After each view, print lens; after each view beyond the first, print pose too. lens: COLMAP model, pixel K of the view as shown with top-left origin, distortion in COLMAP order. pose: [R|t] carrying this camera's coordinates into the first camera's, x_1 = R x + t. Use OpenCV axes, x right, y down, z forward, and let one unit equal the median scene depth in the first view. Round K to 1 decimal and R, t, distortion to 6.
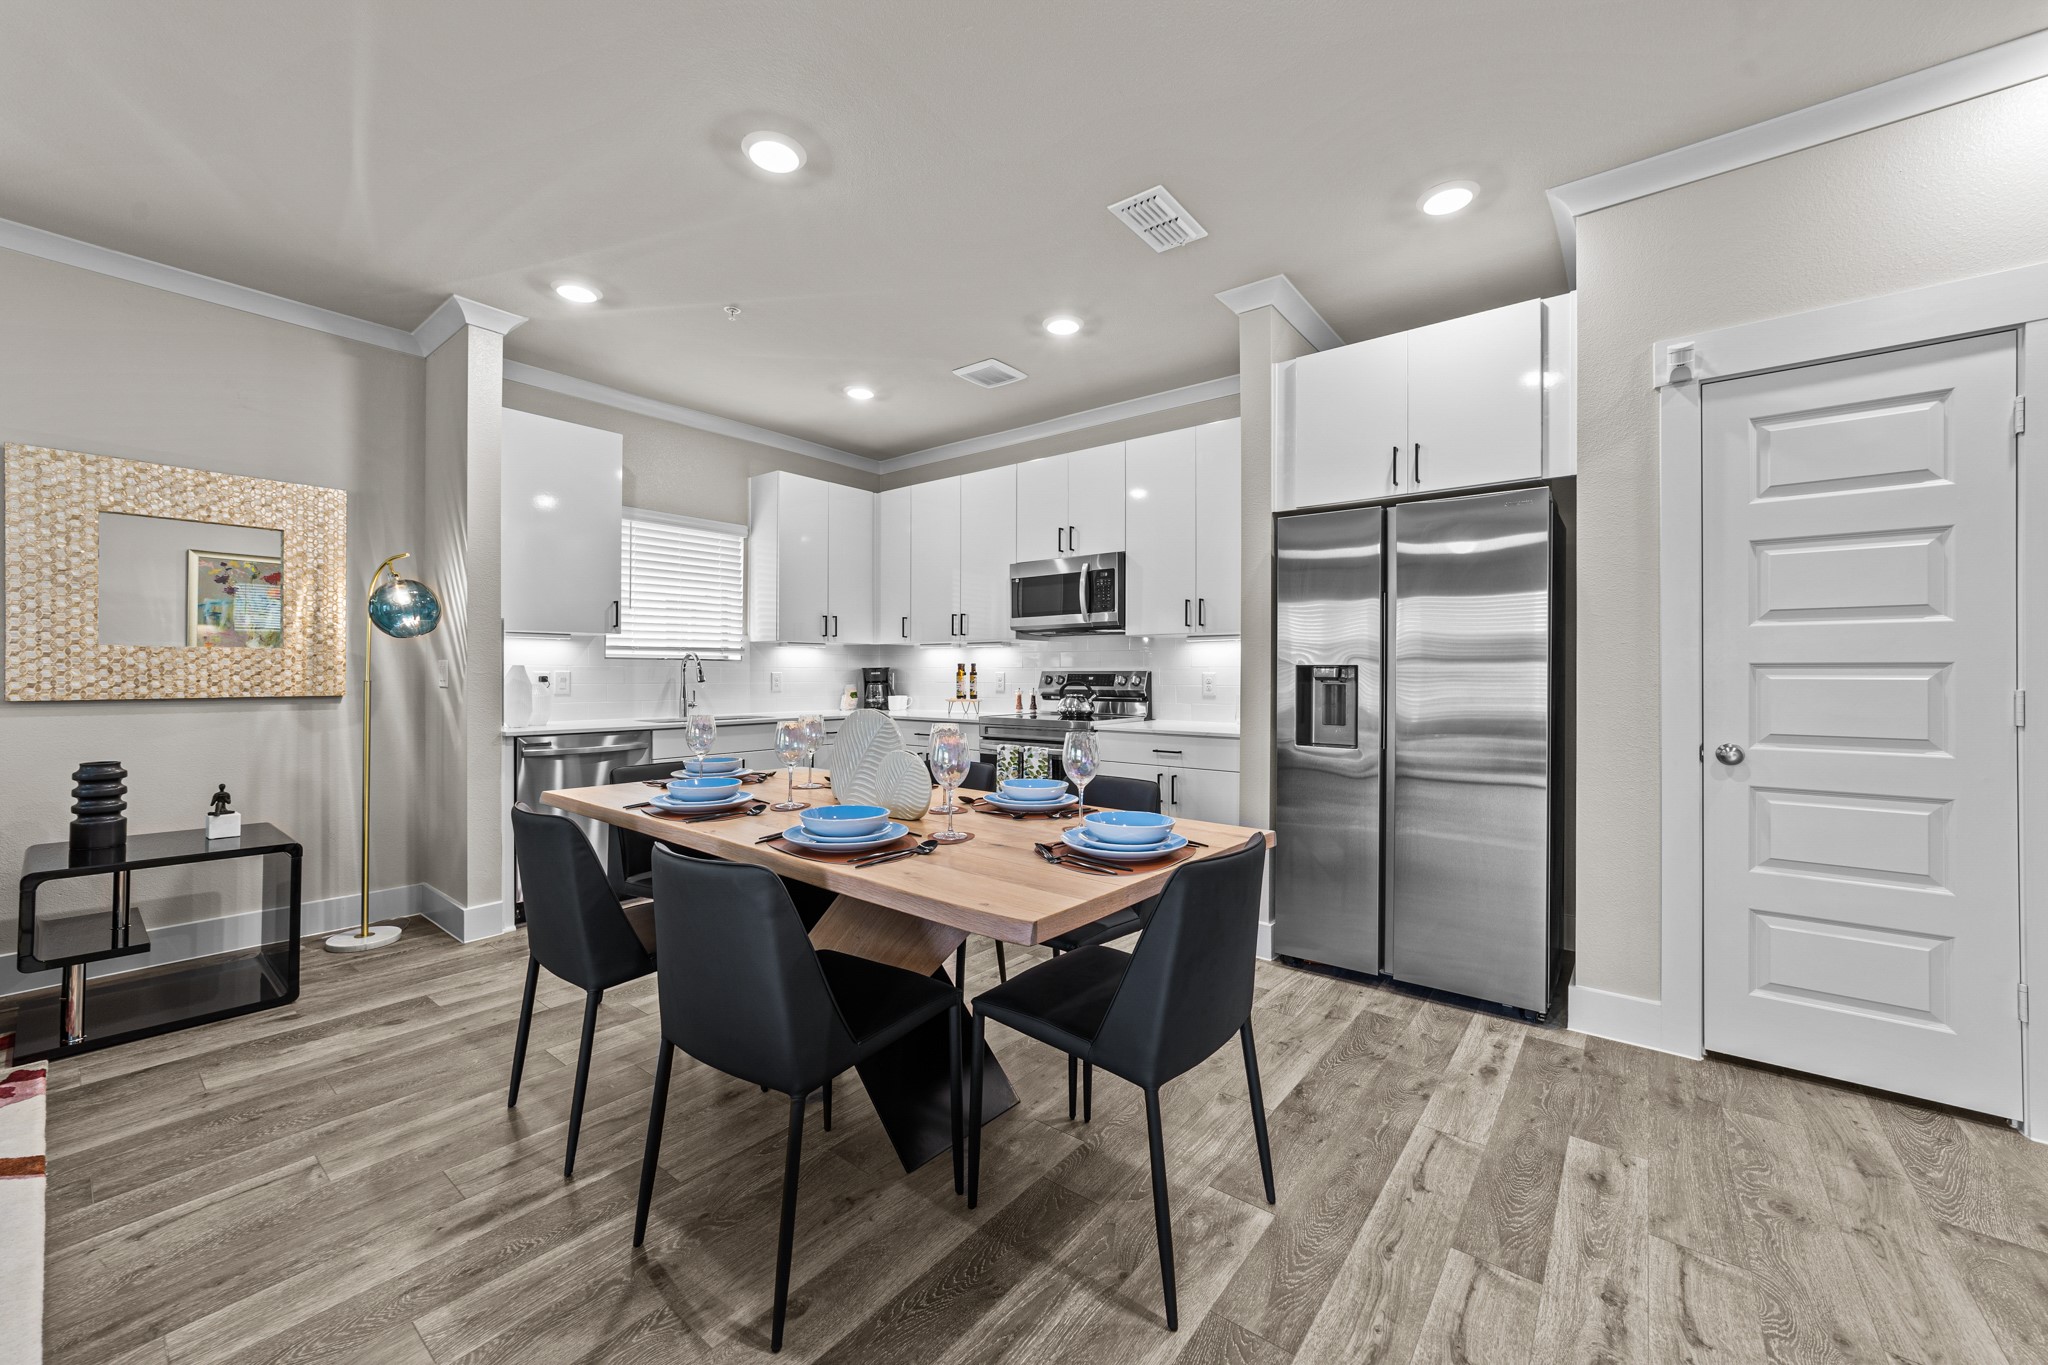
lens RADIAL K [[794.6, 0, 1016.5], [0, 794.6, 670.7], [0, 0, 1]] dist [-0.016640, 0.007374]
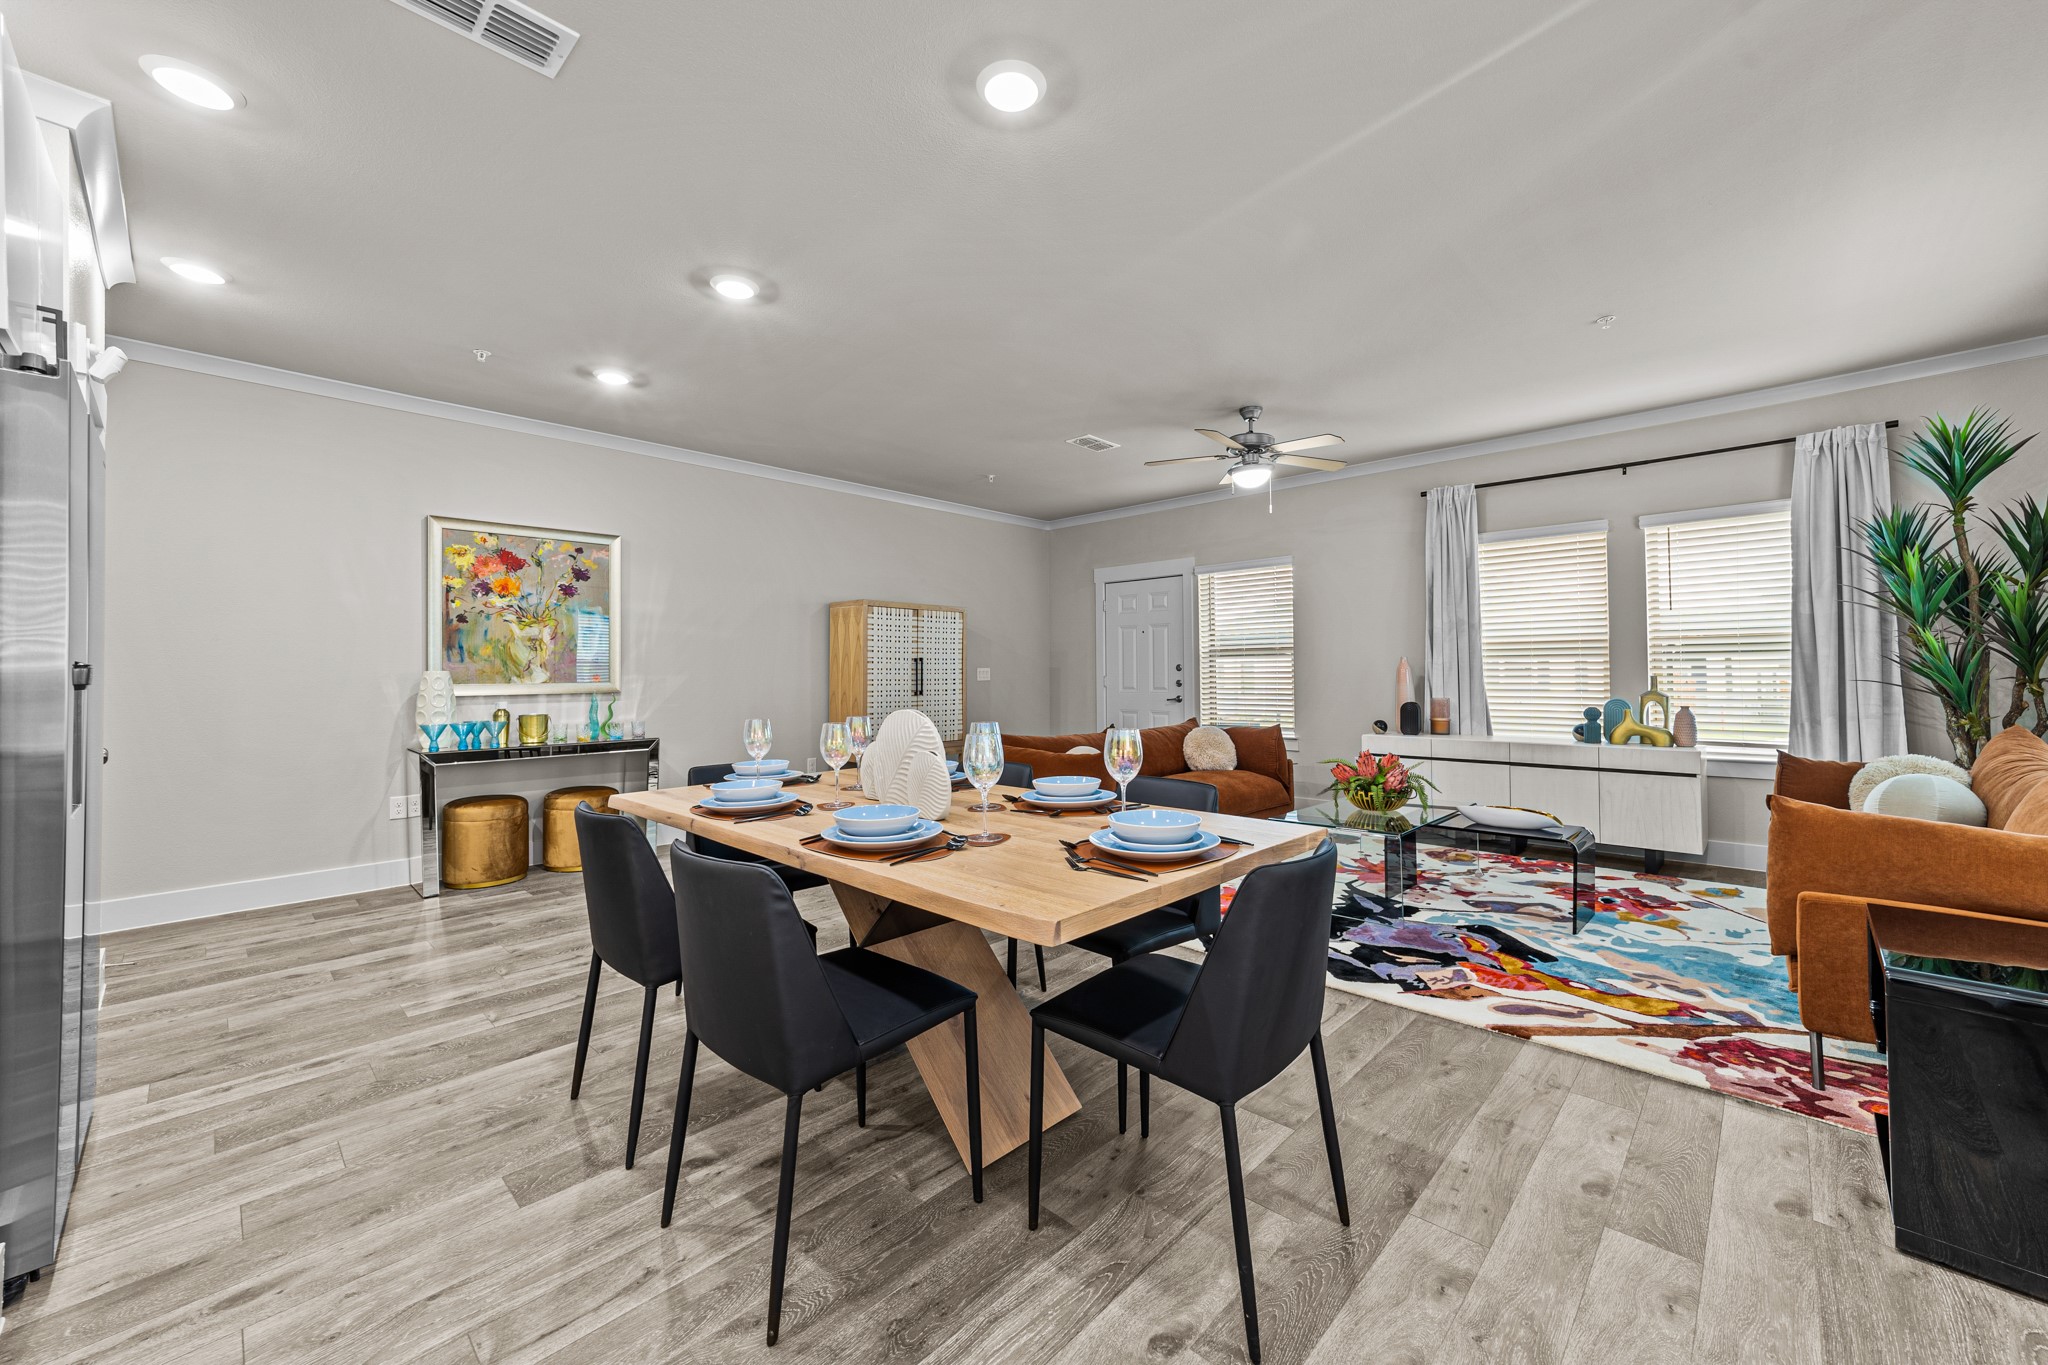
lens RADIAL K [[794.6, 0, 1024.9], [0, 794.6, 651.4], [0, 0, 1]] dist [-0.016640, 0.007374]
pose [[-0.996294, 0.005903, 0.085806, -0.249056], [0.003169, 0.999484, -0.031958, 0.003751], [-0.085950, -0.031568, -0.995799, 1.190783]]
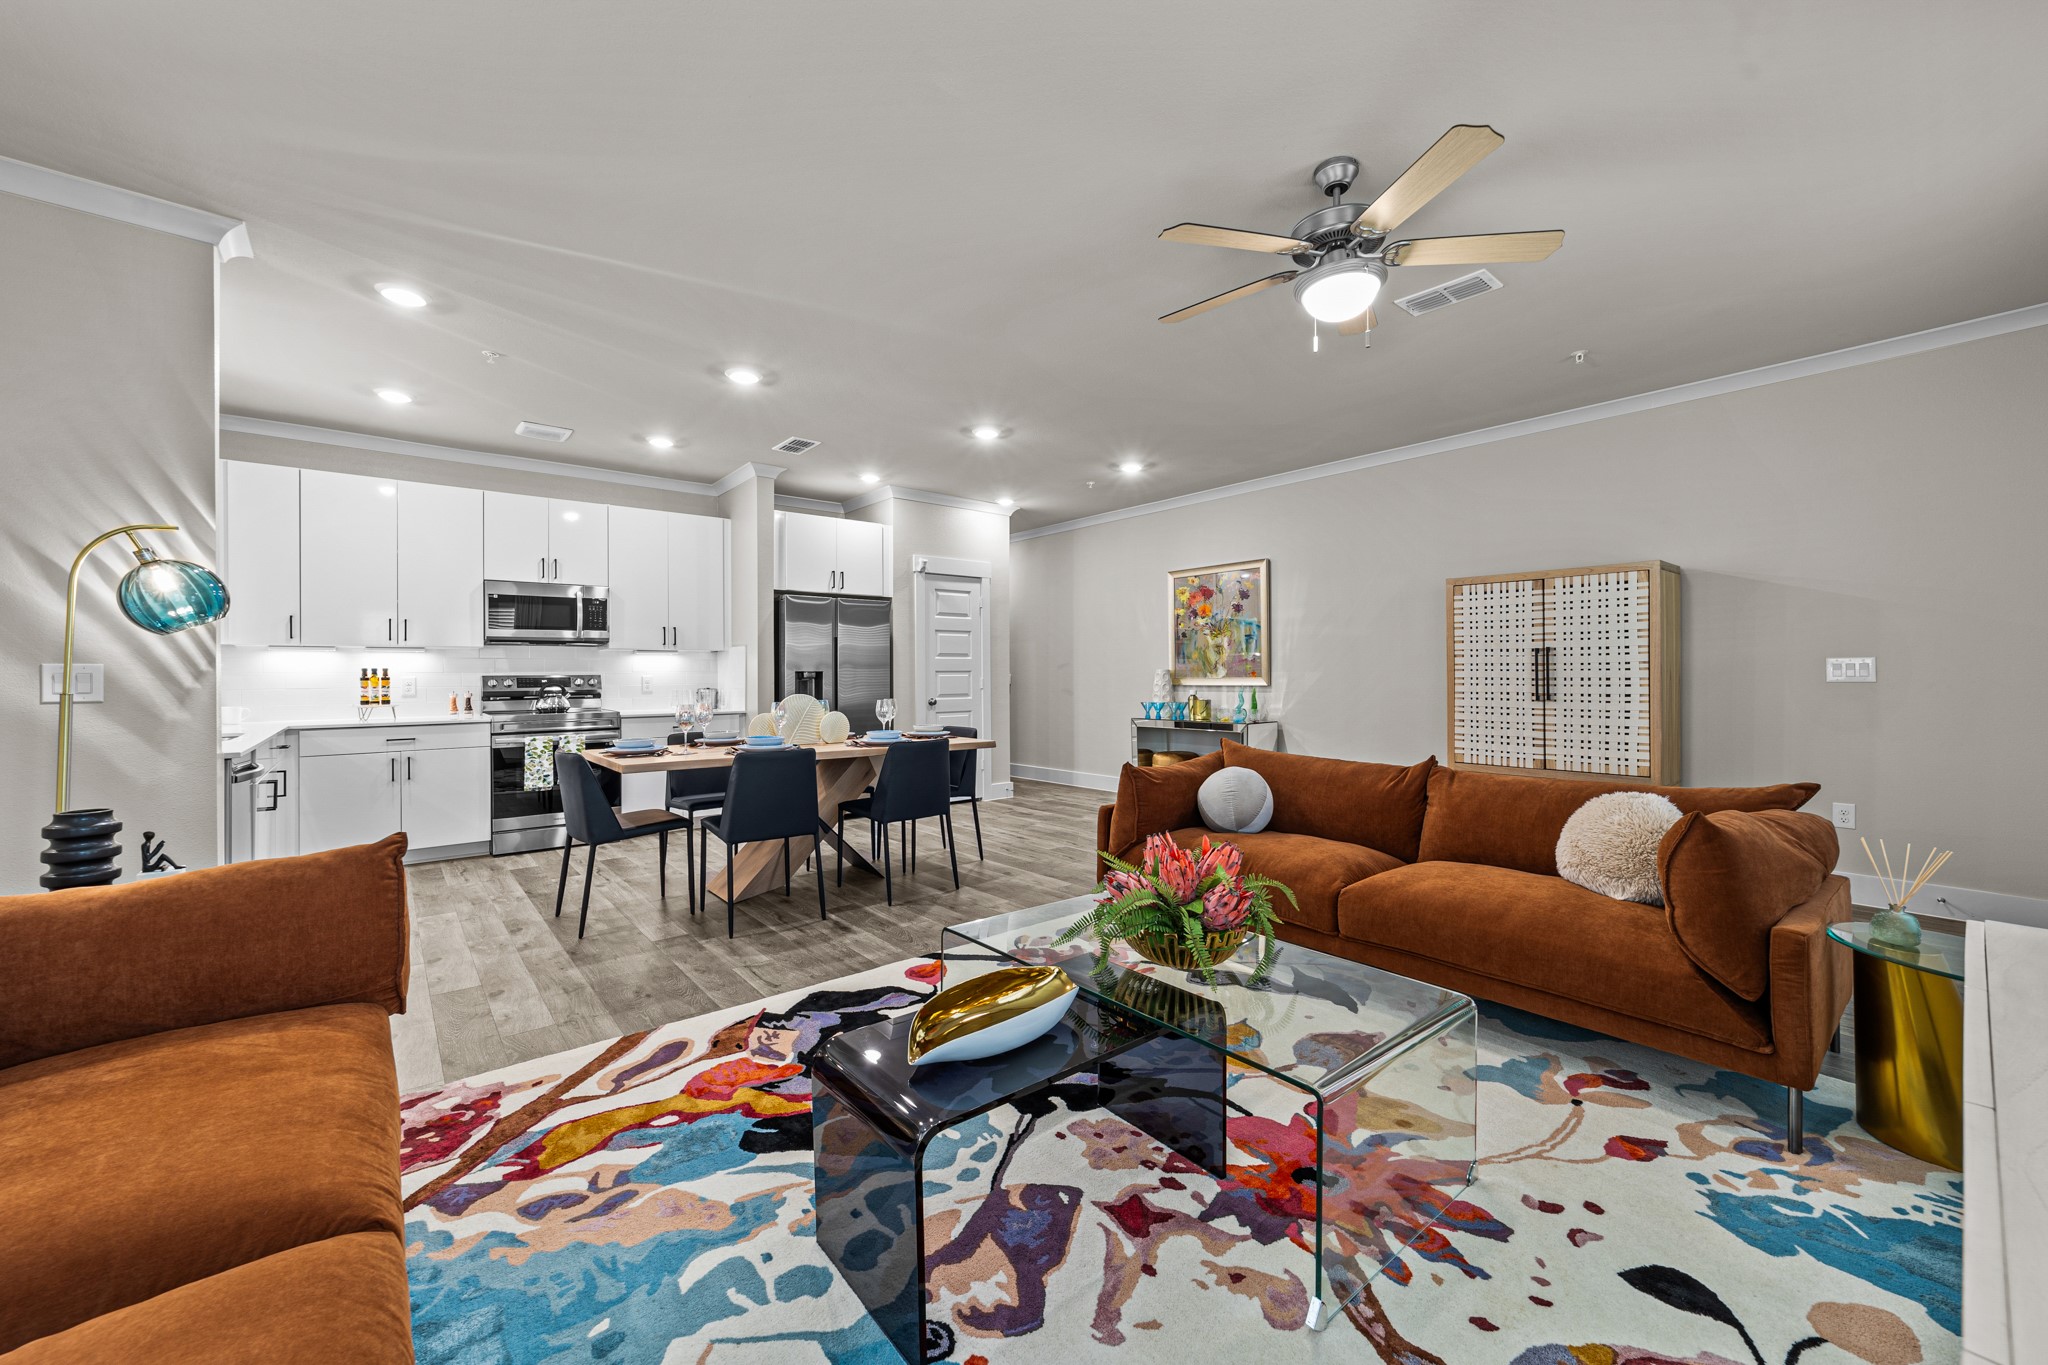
lens RADIAL K [[794.6, 0, 1038.1], [0, 794.6, 670.1], [0, 0, 1]] dist [-0.016640, 0.007374]
pose [[0.191598, 0.000607, 0.981473, -1.196390], [0.003021, 0.999995, -0.001208, -0.004311], [-0.981469, 0.003197, 0.191595, 0.022506]]
